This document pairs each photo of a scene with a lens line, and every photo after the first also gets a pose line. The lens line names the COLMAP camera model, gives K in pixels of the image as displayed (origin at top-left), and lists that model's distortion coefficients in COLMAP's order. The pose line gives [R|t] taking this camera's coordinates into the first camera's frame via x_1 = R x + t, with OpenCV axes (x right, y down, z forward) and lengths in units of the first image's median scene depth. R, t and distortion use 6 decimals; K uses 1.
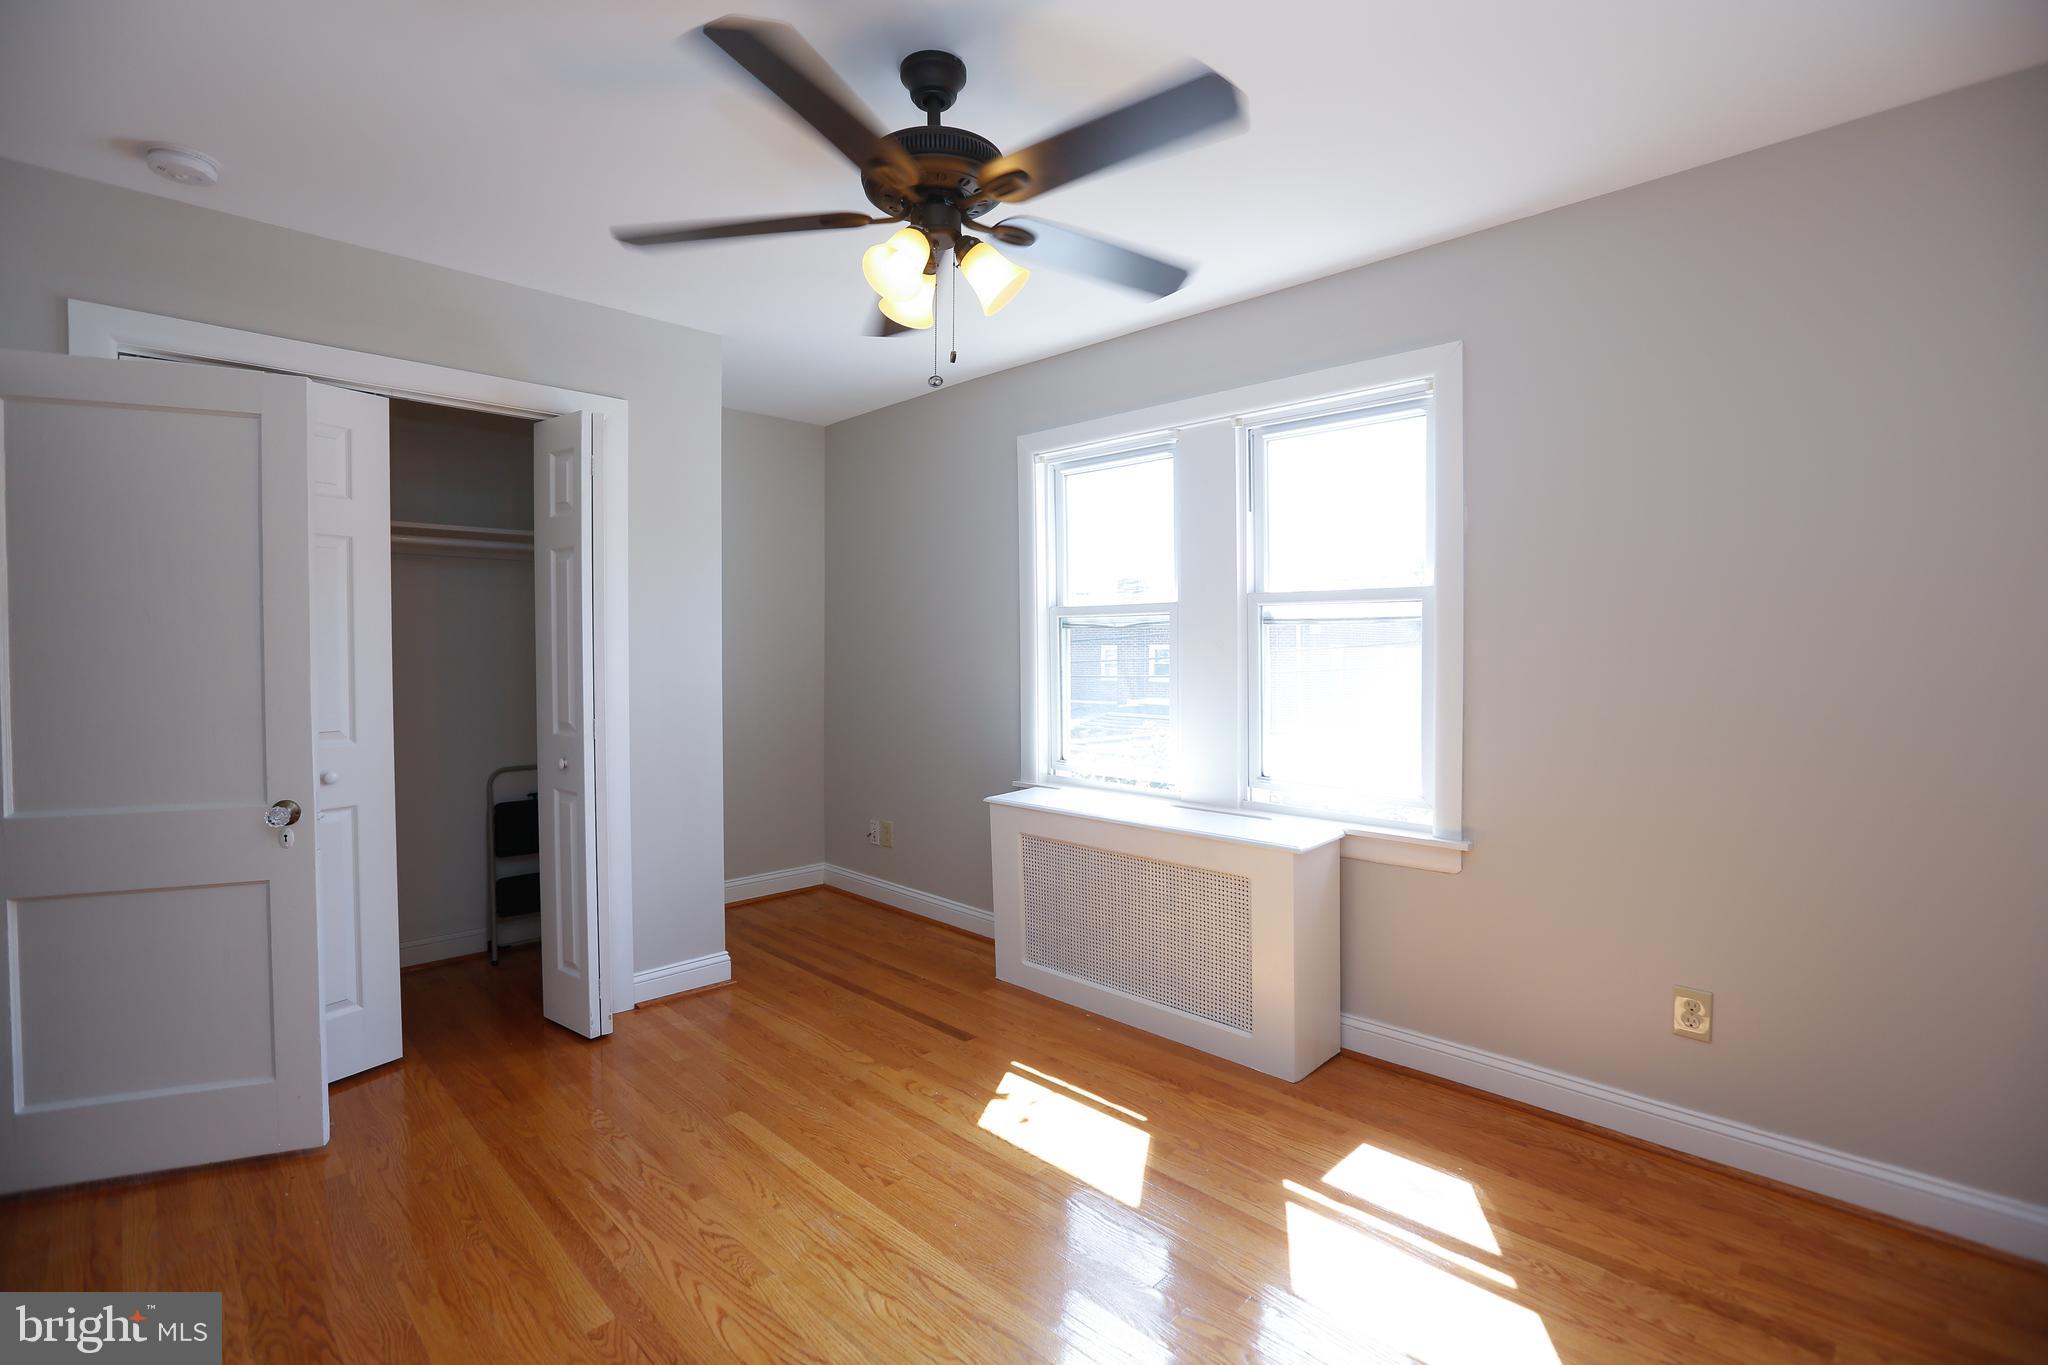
lens RADIAL K [[924.5, 0, 1012.2], [0, 924.5, 675.4], [0, 0, 1]] dist [-0.056434, 0.020395]
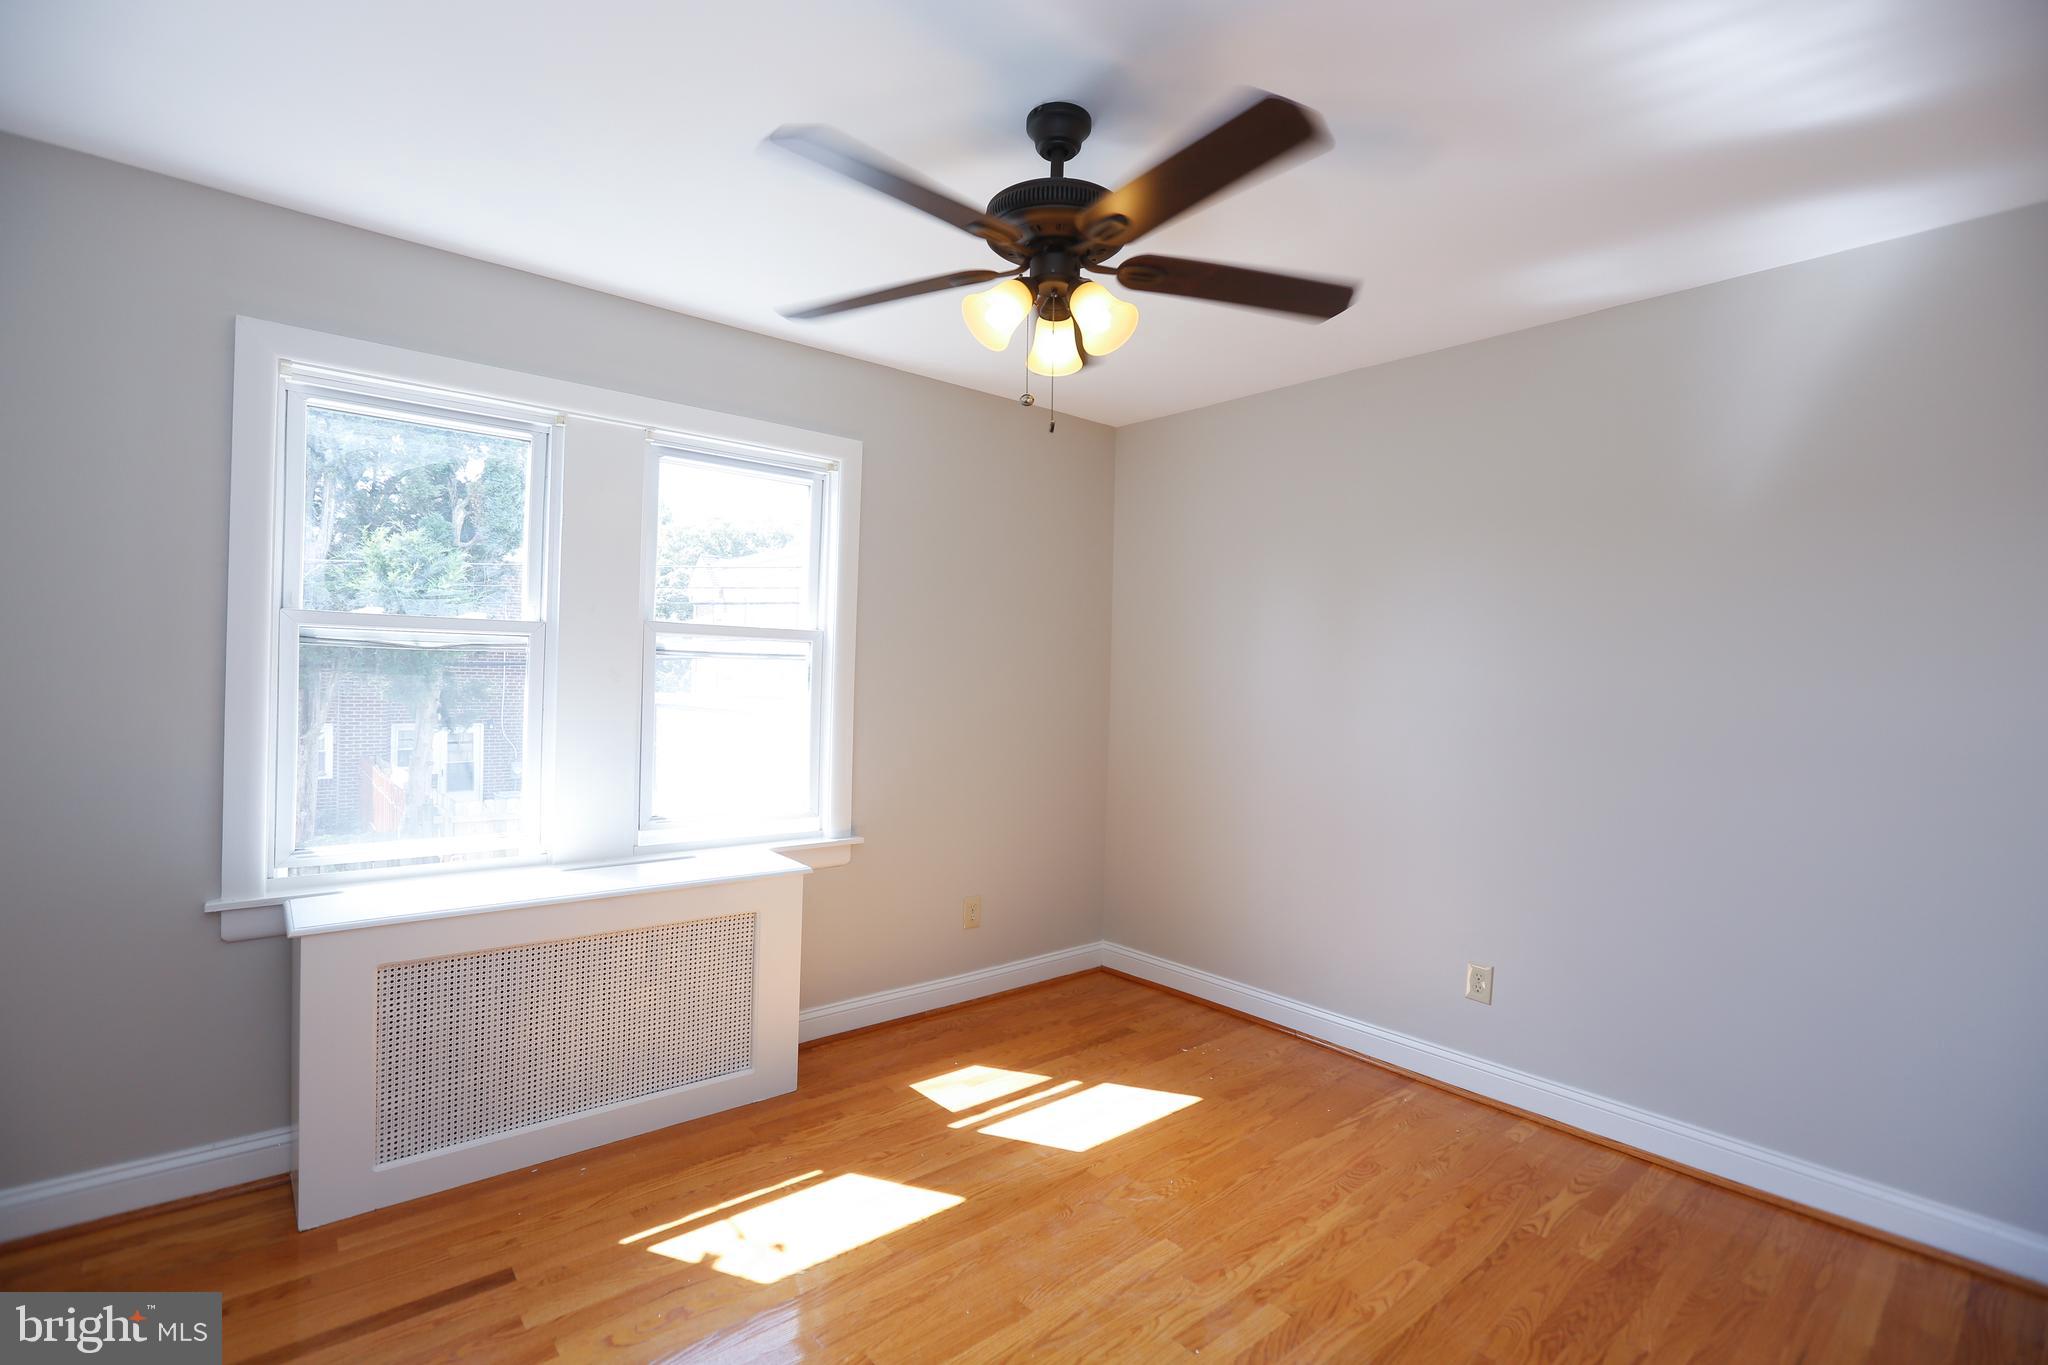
lens RADIAL K [[924.5, 0, 1012.2], [0, 924.5, 675.4], [0, 0, 1]] dist [-0.056434, 0.020395]
pose [[0.078087, 0.010152, 0.996895, -0.741254], [0.007057, 0.999917, -0.010736, -0.025632], [-0.996922, 0.007873, 0.078009, 0.659726]]
